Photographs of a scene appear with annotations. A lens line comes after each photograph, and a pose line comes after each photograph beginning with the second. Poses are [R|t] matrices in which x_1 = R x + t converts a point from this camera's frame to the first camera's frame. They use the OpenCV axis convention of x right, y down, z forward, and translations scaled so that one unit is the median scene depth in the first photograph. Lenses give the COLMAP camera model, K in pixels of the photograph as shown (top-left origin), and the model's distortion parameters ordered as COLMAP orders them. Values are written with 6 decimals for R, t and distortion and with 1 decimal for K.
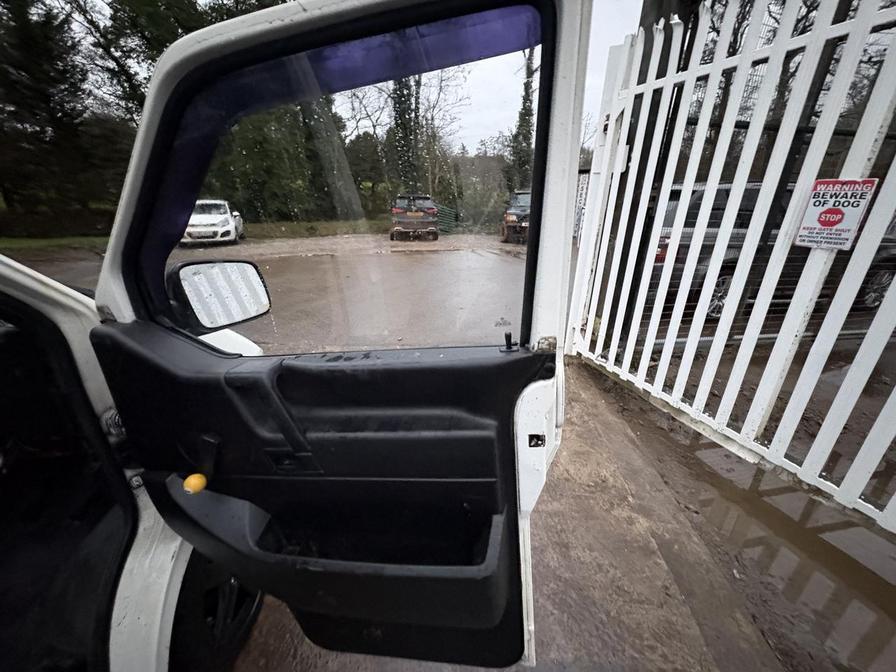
lens RADIAL K [[350.1, 0, 448.0], [0, 350.1, 336.0], [0, 0, 1]] dist [0.003574, 0.000131]
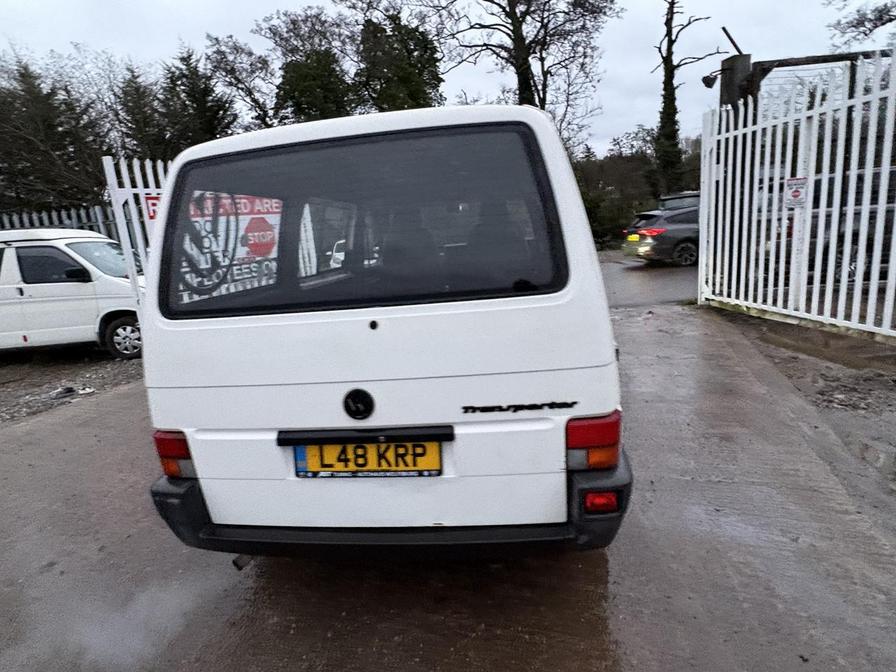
lens RADIAL K [[490.8, 0, 453.5], [0, 490.8, 338.6], [0, 0, 1]] dist [0.019695, -0.000178]
pose [[0.970199, -0.047112, -0.237687, -0.034919], [0.012697, 0.989453, -0.144294, 0.105322], [0.241978, 0.136976, 0.960565, -0.256201]]
